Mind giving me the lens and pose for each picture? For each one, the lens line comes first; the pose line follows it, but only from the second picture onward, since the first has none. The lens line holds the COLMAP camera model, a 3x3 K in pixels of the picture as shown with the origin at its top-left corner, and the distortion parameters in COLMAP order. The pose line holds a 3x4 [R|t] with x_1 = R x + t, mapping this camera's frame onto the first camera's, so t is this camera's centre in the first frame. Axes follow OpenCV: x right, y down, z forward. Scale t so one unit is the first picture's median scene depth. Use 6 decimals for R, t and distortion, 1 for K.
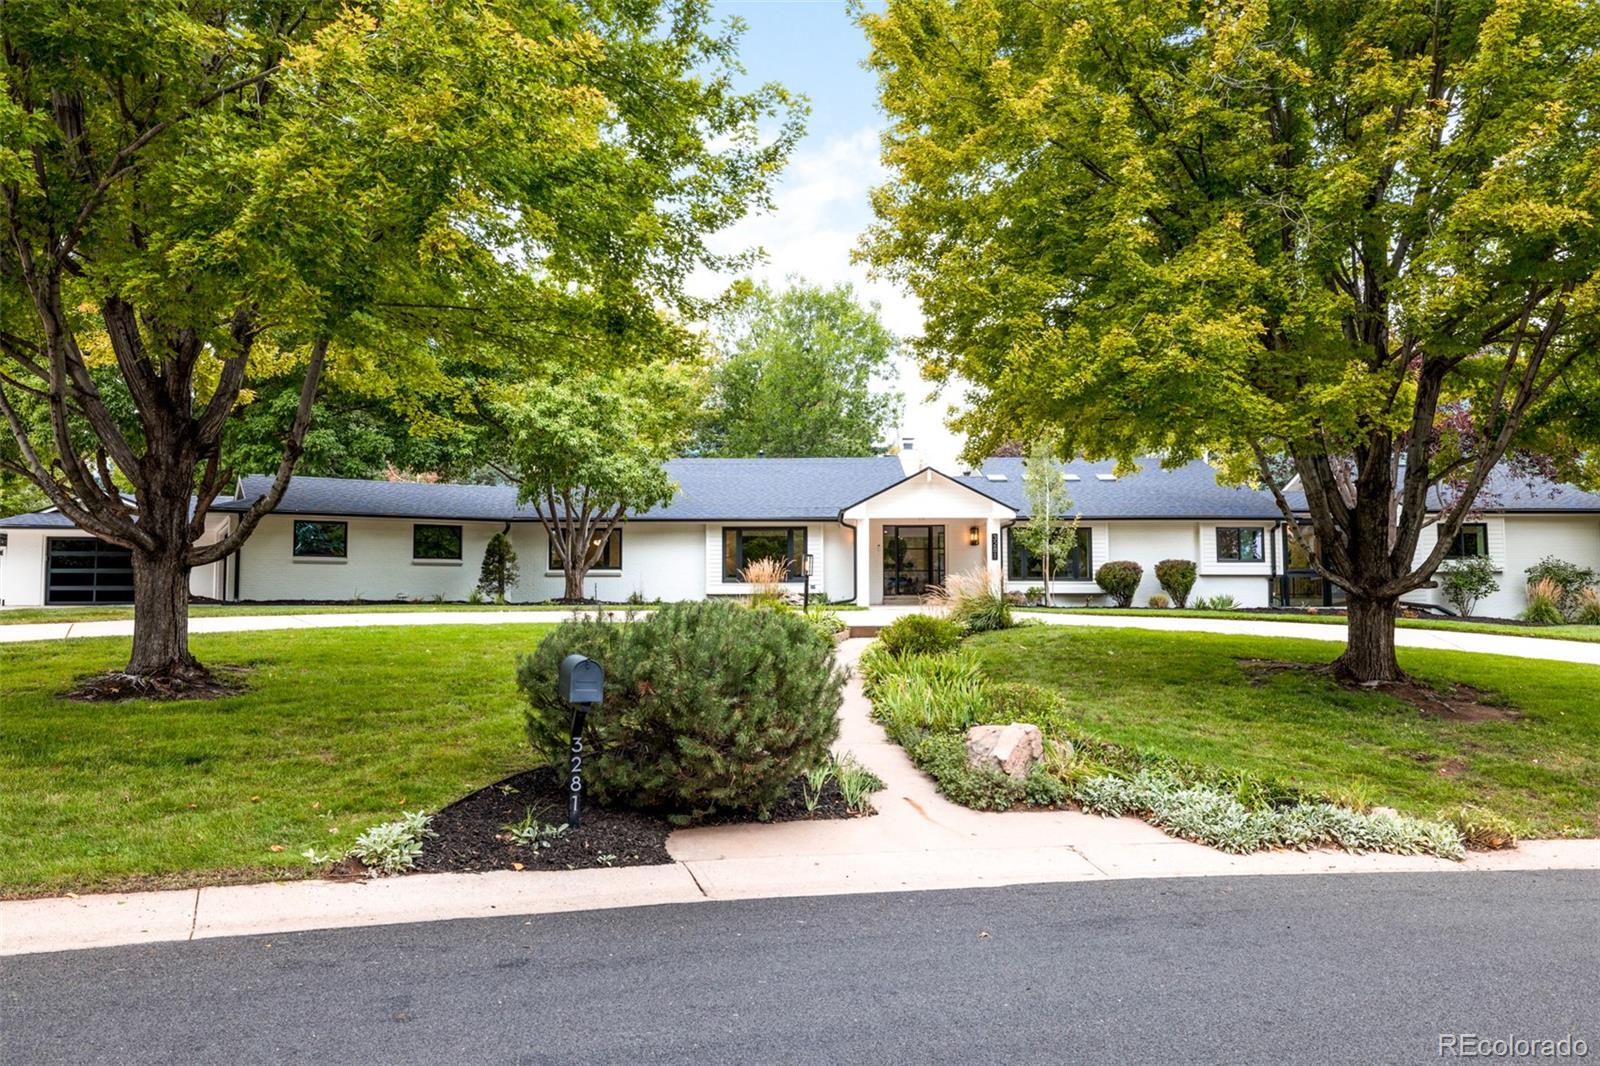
lens RADIAL K [[1161.8, 0, 800.0], [0, 1161.8, 533.0], [0, 0, 1]] dist [0.000317, 0.000001]
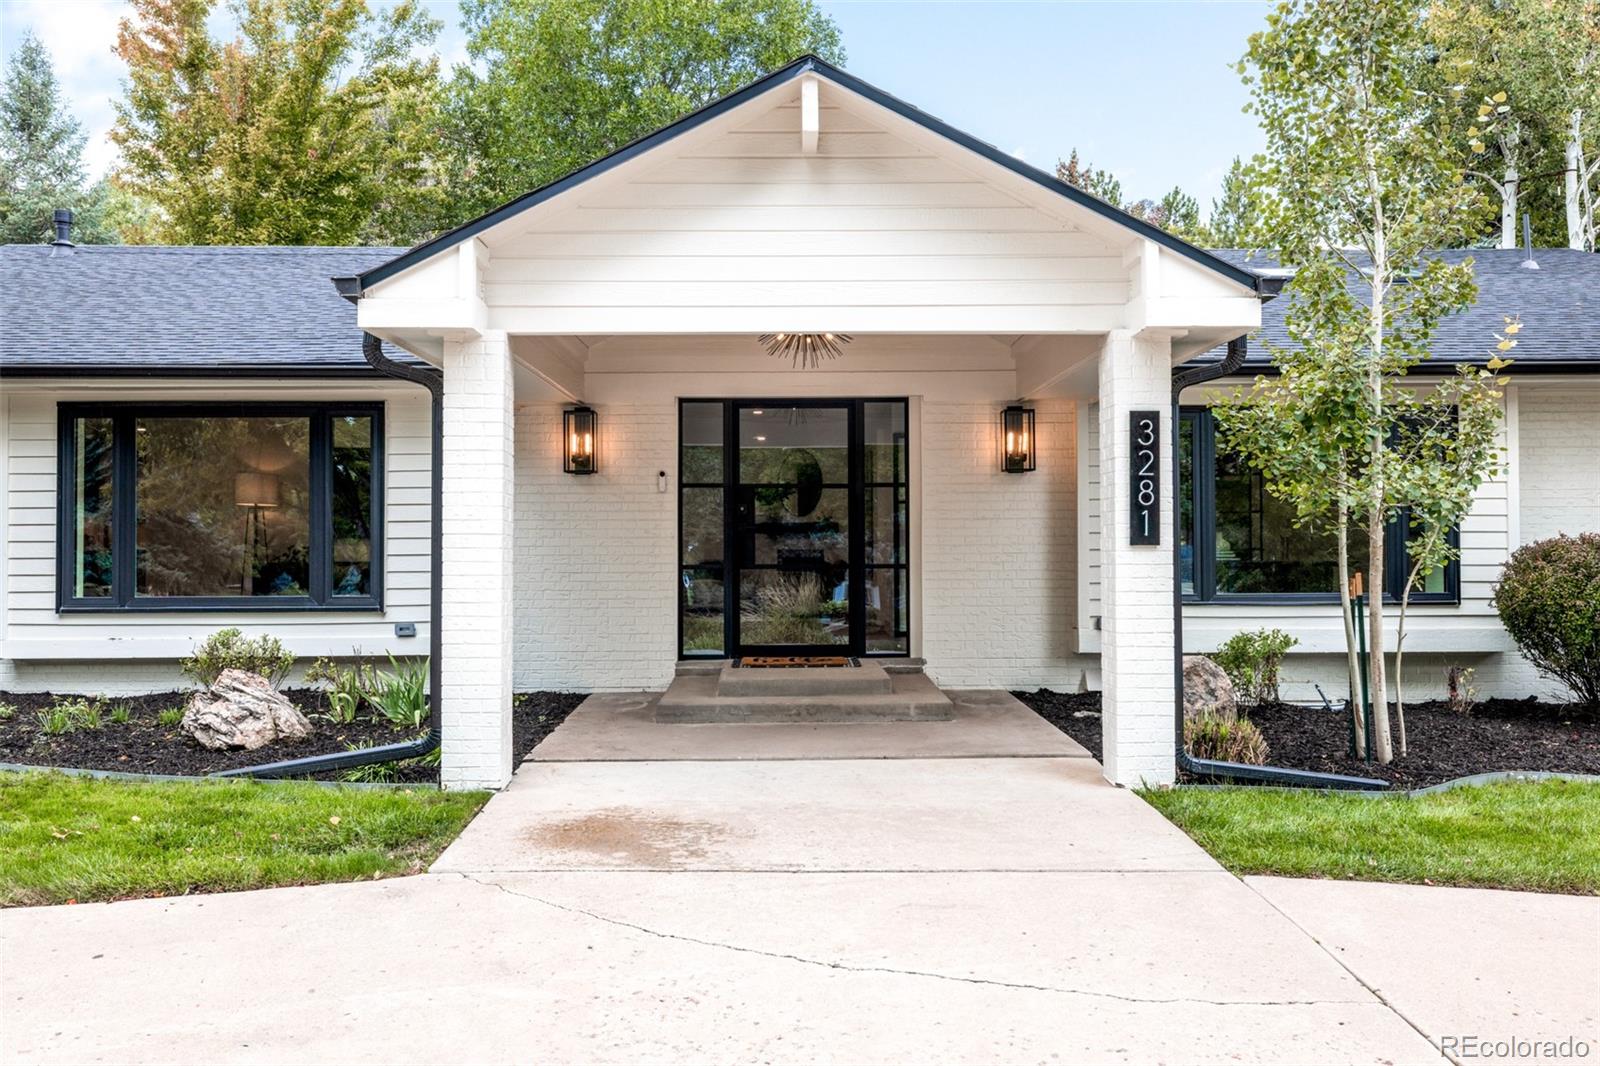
lens RADIAL K [[1331.0, 0, 800.0], [0, 1331.0, 533.0], [0, 0, 1]] dist [-0.000714, -0.000190]
pose [[0.999709, -0.005416, 0.023512, 0.093730], [0.004173, 0.998607, 0.052602, 0.008166], [-0.023765, -0.052489, 0.998339, 0.701450]]
